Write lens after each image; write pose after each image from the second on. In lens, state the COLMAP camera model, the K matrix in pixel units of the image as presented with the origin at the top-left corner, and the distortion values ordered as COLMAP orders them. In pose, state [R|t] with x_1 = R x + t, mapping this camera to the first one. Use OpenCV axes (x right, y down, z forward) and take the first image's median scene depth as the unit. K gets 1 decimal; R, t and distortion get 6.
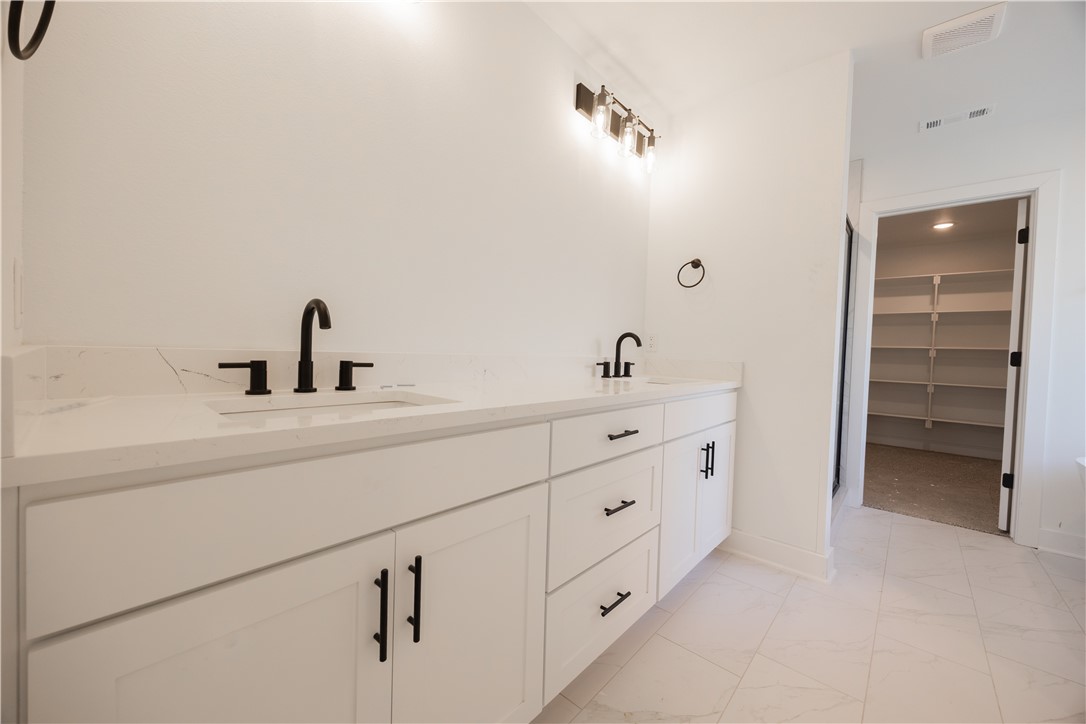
lens RADIAL K [[416.3, 0, 542.3], [0, 416.3, 359.5], [0, 0, 1]] dist [-0.000681, 0.000259]
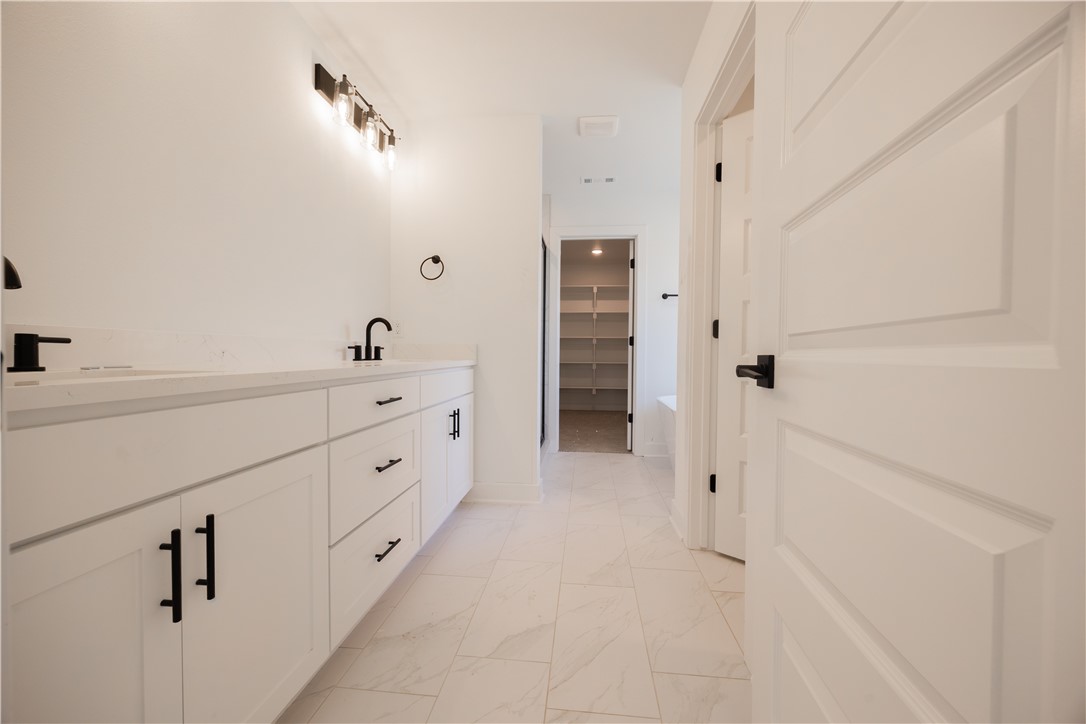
lens RADIAL K [[433.0, 0, 547.6], [0, 433.0, 362.4], [0, 0, 1]] dist [0.000918, -0.000018]
pose [[0.804463, -0.035538, 0.592939, -0.104520], [0.033849, 0.999329, 0.013971, 0.048435], [-0.593038, 0.008831, 0.805126, -0.142177]]
